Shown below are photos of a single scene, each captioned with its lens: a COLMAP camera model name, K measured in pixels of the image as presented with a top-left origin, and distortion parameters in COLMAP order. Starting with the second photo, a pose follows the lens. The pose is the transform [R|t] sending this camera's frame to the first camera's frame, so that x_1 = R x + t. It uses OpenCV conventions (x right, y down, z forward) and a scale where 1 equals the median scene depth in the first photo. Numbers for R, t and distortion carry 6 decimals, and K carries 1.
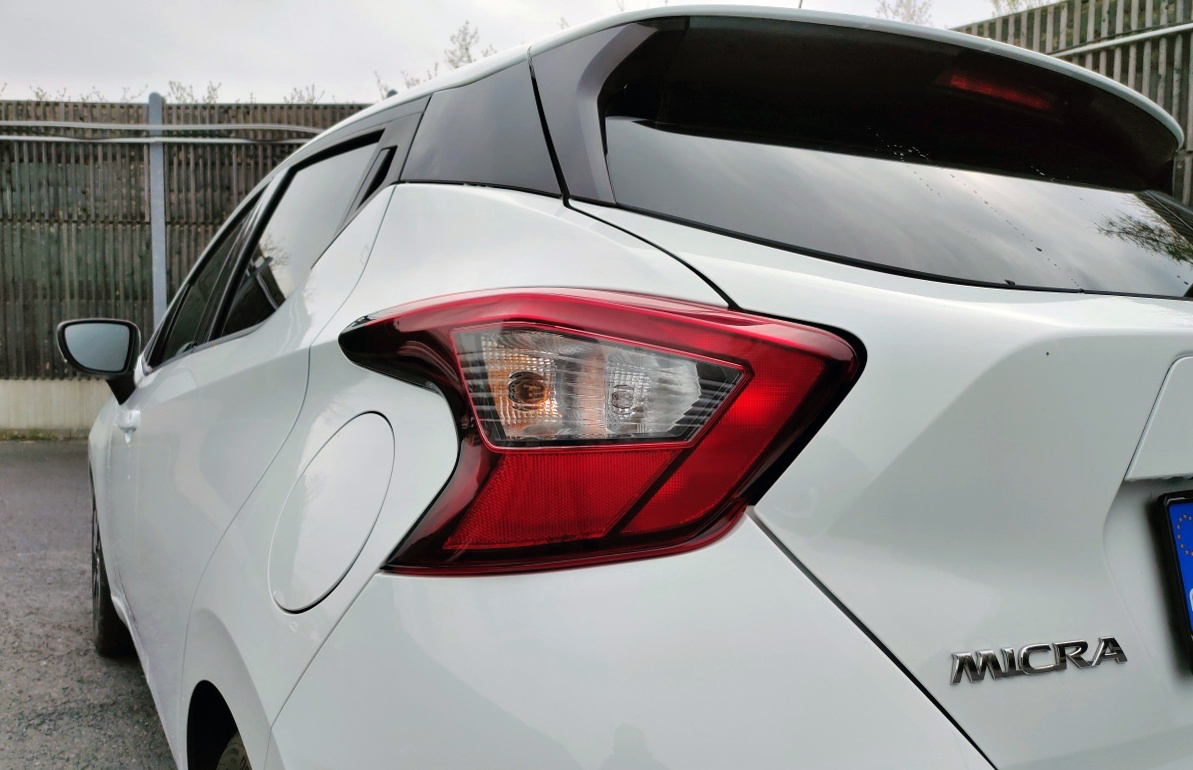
lens RADIAL K [[885.0, 0, 599.0], [0, 885.0, 397.9], [0, 0, 1]] dist [0.079066, -0.054446]
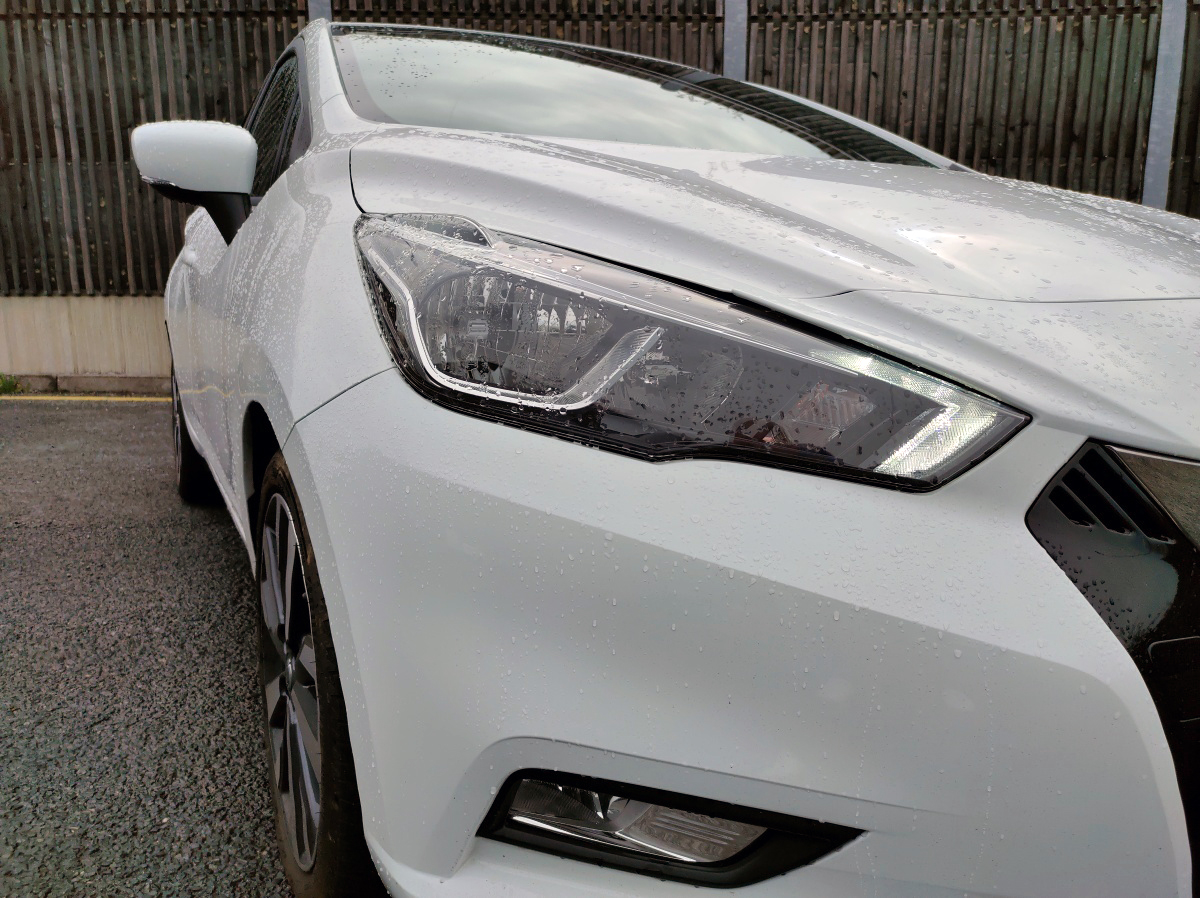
lens RADIAL K [[939.9, 0, 602.8], [0, 939.9, 426.5], [0, 0, 1]] dist [0.039479, -0.009286]
pose [[0.999998, -0.001403, 0.001360, -0.580402], [0.001191, 0.989460, 0.144799, -0.023562], [-0.001549, -0.144797, 0.989460, 0.362527]]
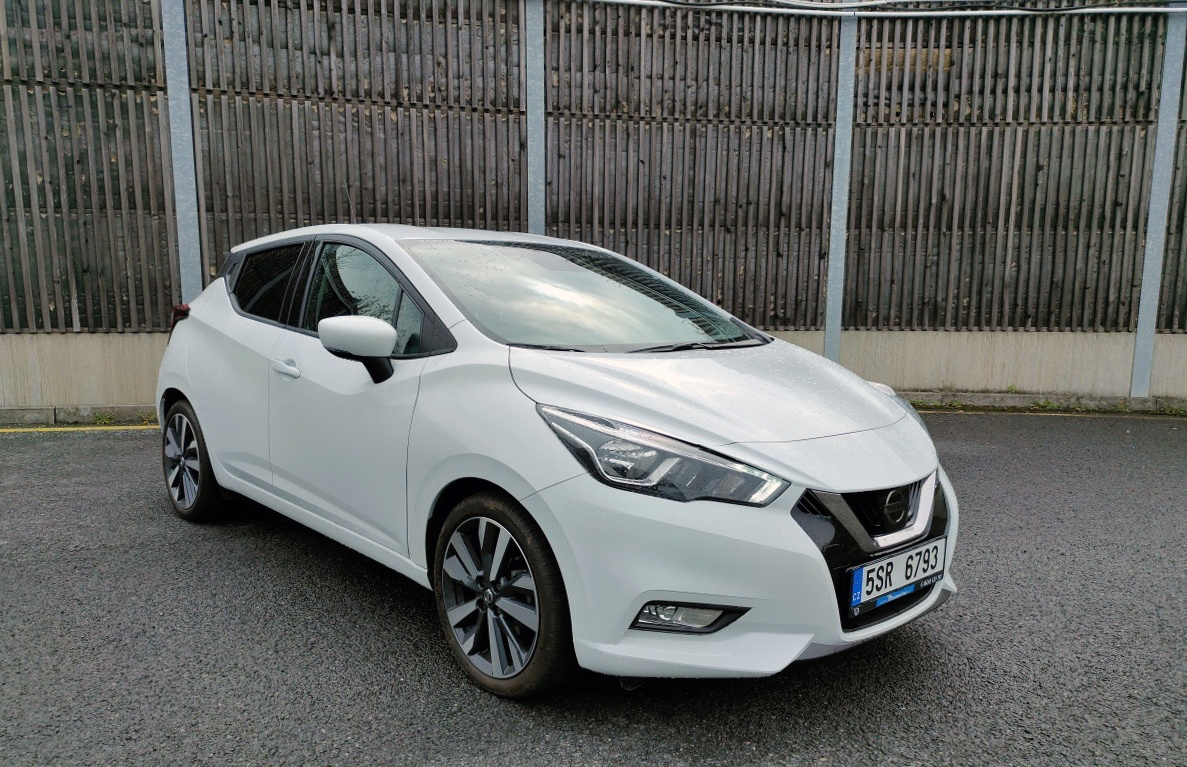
lens RADIAL K [[880.6, 0, 596.0], [0, 880.6, 396.4], [0, 0, 1]] dist [0.079066, -0.054446]
pose [[0.968794, -0.031301, 0.245881, -0.631680], [0.001653, 0.992788, 0.119871, -0.052152], [-0.247860, -0.115724, 0.961859, 0.266913]]
